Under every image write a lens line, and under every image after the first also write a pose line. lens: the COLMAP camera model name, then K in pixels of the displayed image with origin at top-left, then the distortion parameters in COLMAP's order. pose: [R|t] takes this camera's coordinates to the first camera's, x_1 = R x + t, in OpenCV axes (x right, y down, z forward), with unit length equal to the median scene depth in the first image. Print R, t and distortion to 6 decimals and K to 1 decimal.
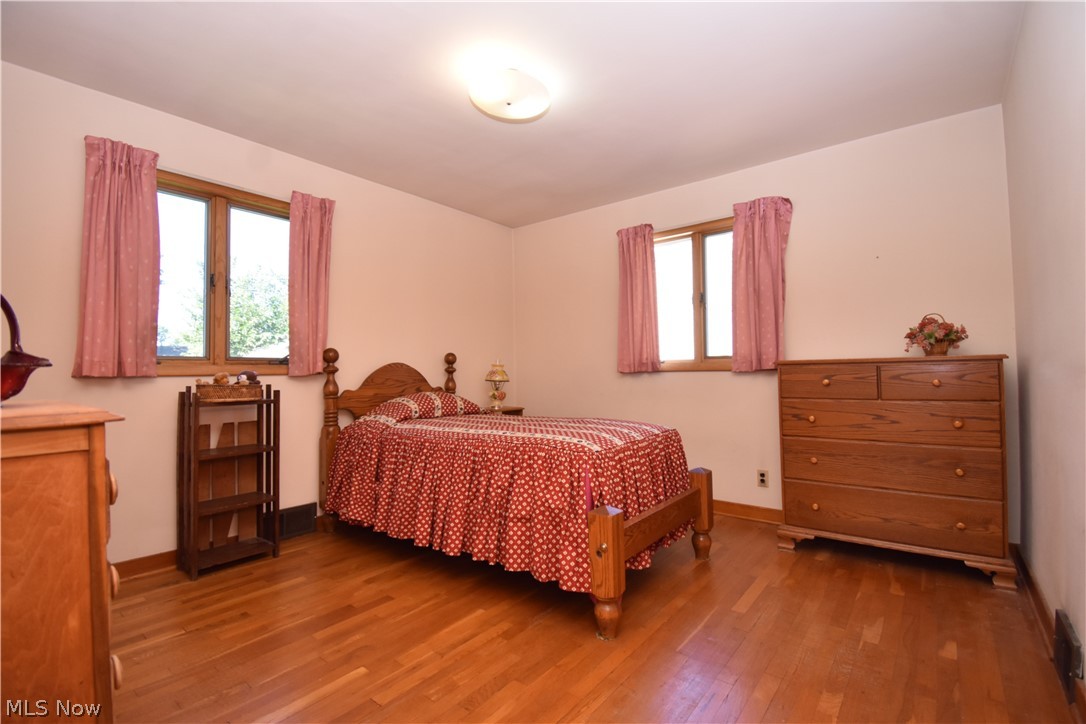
lens RADIAL K [[489.9, 0, 545.3], [0, 489.9, 360.1], [0, 0, 1]] dist [0.004296, -0.014550]
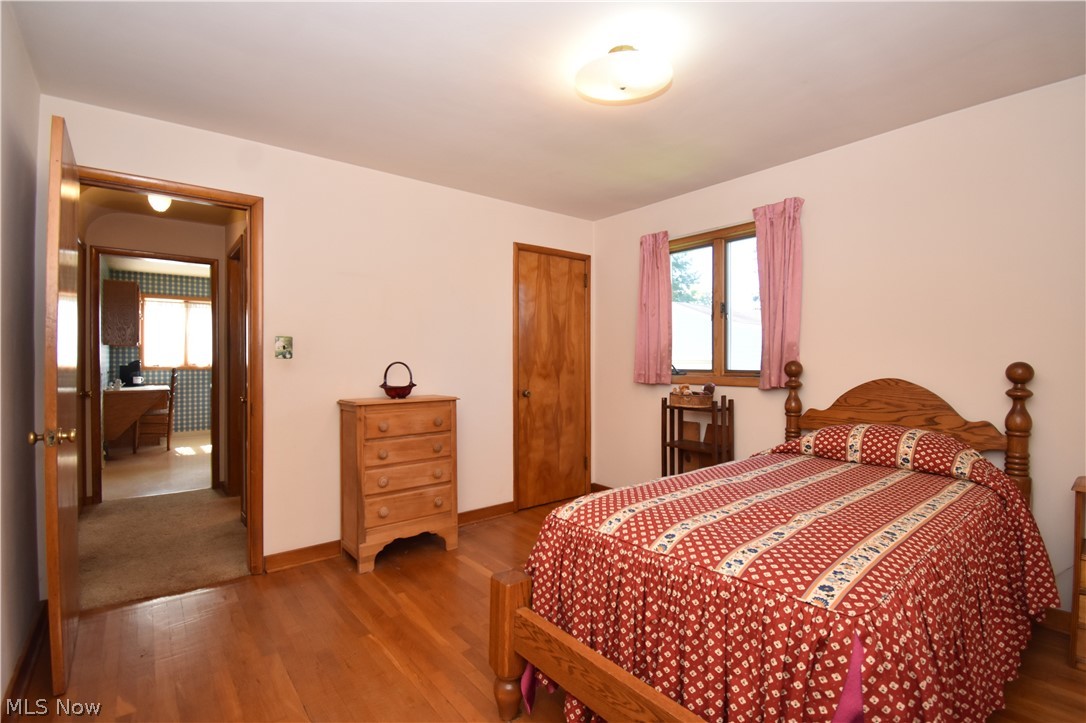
lens RADIAL K [[489.9, 0, 535.2], [0, 489.9, 354.0], [0, 0, 1]] dist [0.004296, -0.014550]
pose [[-0.229702, 0.003821, -0.973253, 0.522532], [0.032486, 0.999465, -0.003743, -0.045438], [0.972719, -0.032477, -0.229704, 0.683771]]
